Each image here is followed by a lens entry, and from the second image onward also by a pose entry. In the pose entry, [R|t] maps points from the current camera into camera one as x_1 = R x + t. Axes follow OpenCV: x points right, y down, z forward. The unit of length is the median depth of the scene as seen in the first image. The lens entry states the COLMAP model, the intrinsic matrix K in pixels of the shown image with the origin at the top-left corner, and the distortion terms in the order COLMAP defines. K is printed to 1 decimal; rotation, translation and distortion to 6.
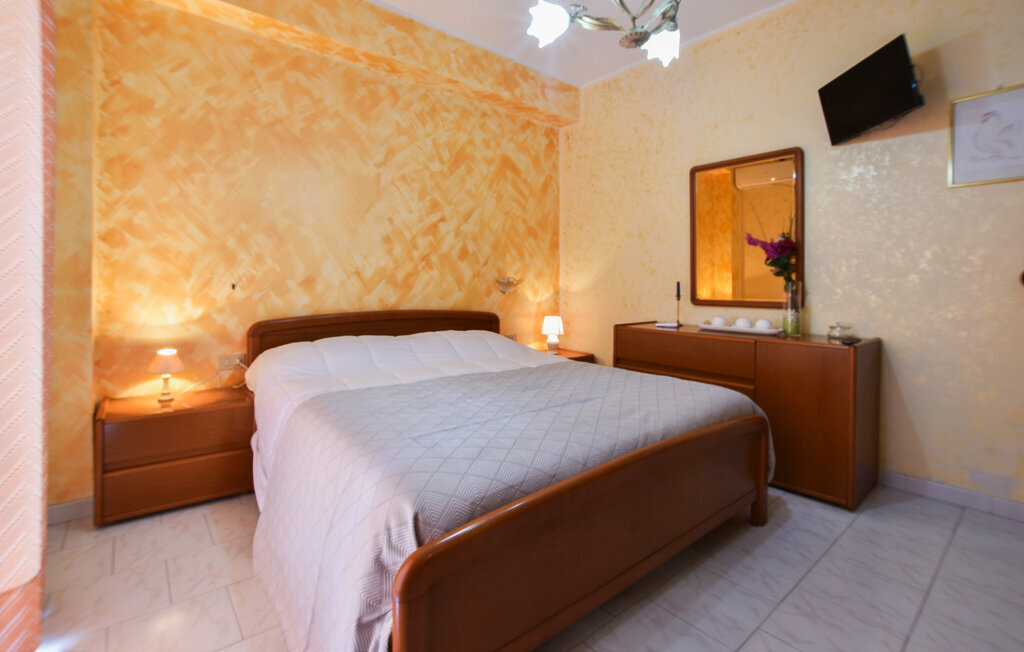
lens RADIAL K [[475.1, 0, 509.9], [0, 475.1, 284.3], [0, 0, 1]] dist [-0.002370, -0.000258]
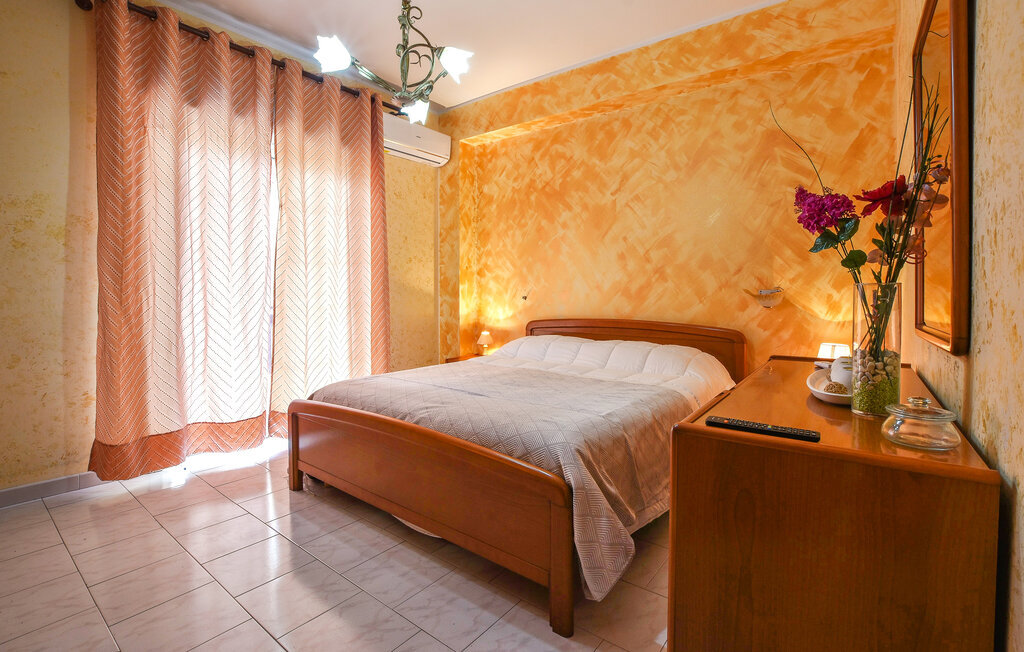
lens RADIAL K [[465.0, 0, 510.2], [0, 465.0, 306.2], [0, 0, 1]] dist [-0.002583, -0.000313]
pose [[0.224568, 0.016902, -0.974312, 0.746765], [-0.001067, 0.999853, 0.017099, 0.004752], [0.974458, -0.002800, 0.224553, 0.484178]]
